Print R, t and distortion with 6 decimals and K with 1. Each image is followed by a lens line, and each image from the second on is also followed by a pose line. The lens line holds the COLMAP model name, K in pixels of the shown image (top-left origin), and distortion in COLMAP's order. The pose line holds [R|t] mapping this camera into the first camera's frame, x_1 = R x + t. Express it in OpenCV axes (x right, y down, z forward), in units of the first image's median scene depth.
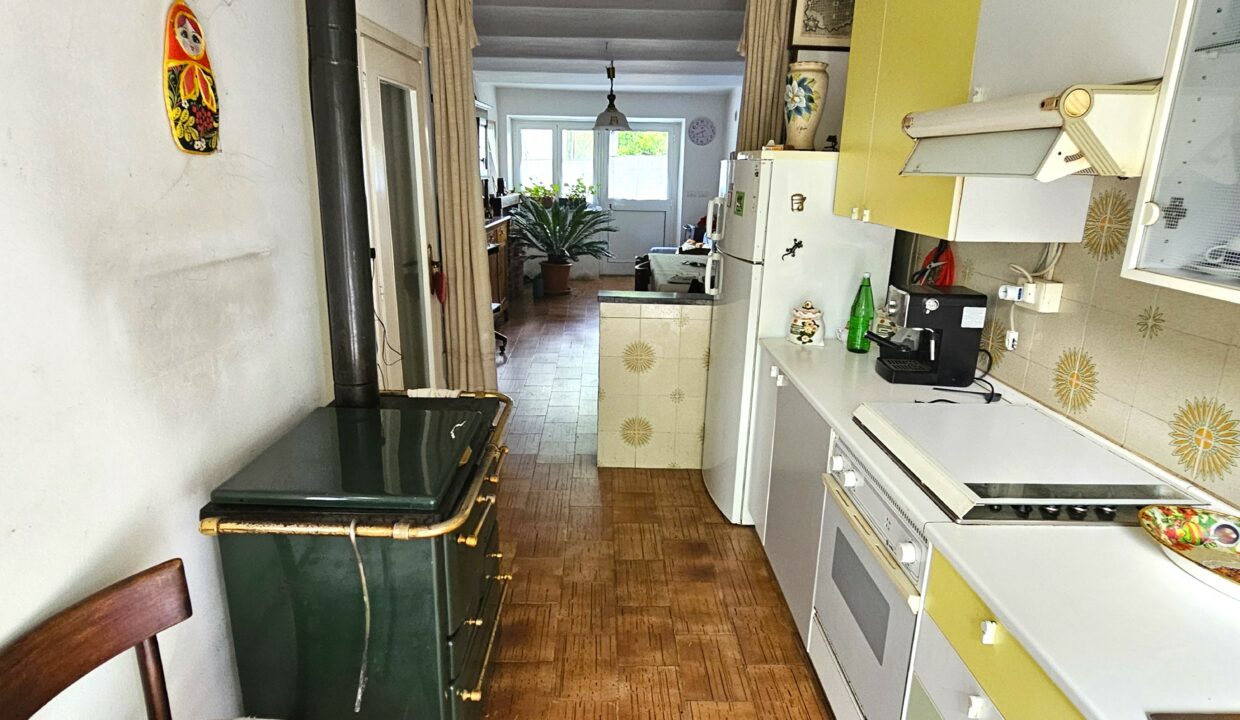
lens RADIAL K [[700.9, 0, 618.0], [0, 700.9, 364.5], [0, 0, 1]] dist [-0.001453, -0.002203]
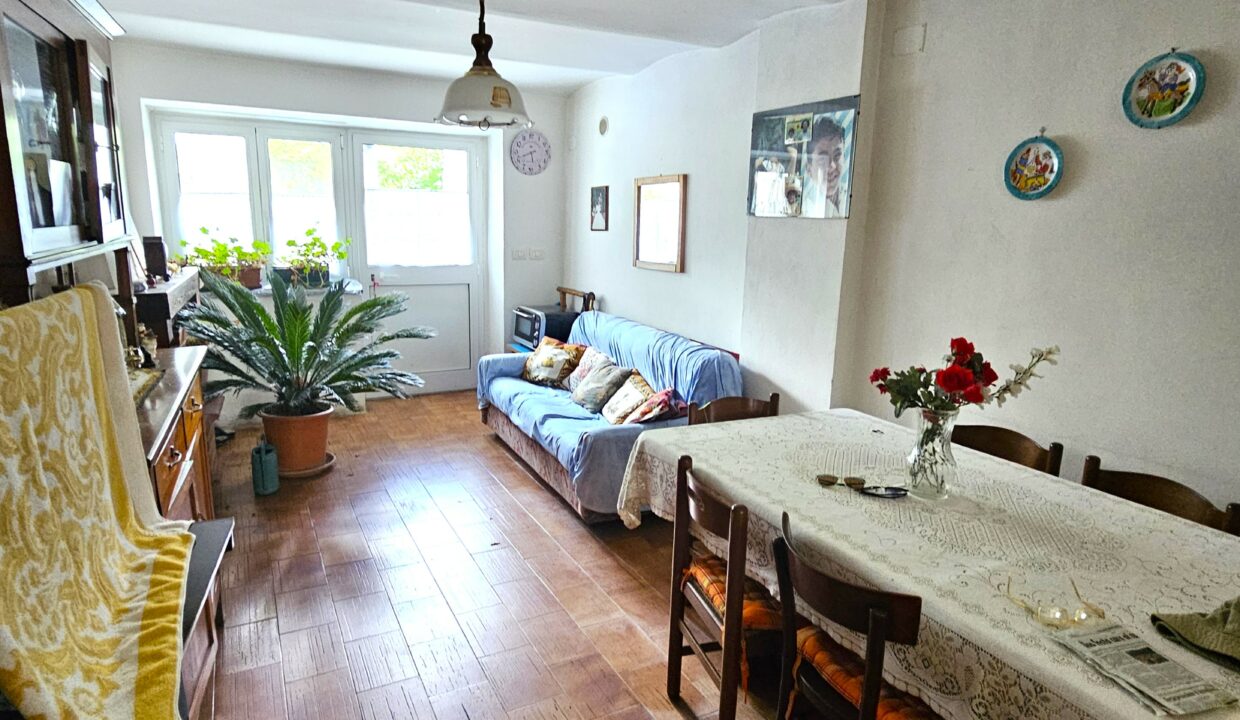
lens RADIAL K [[700.9, 0, 618.0], [0, 700.9, 364.5], [0, 0, 1]] dist [-0.001453, -0.002203]
pose [[0.890748, -0.088961, 0.445706, -0.101180], [0.112232, 0.993341, -0.026031, -0.134797], [-0.440422, 0.073210, 0.894801, 0.466554]]
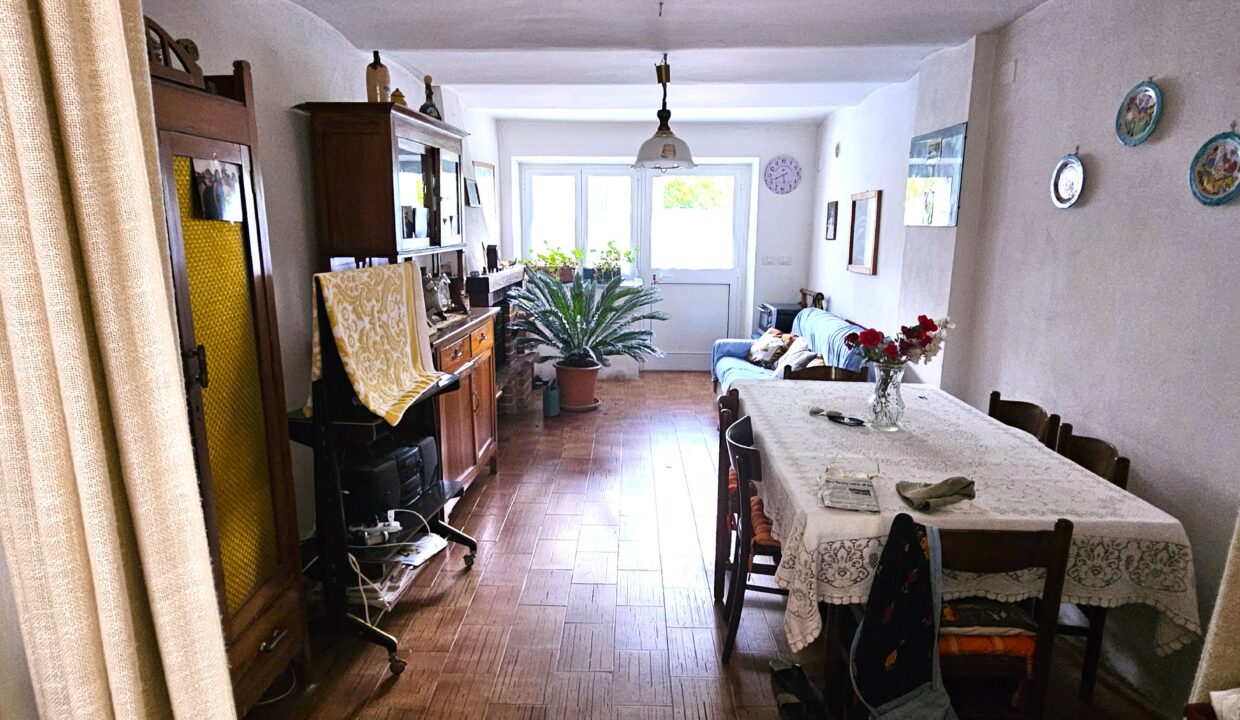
lens RADIAL K [[700.9, 0, 618.0], [0, 700.9, 364.5], [0, 0, 1]] dist [-0.001453, -0.002203]
pose [[0.998888, -0.003202, -0.047048, -0.015698], [-0.000222, 0.997361, -0.072605, -0.092288], [0.047156, 0.072535, 0.996250, 0.309140]]
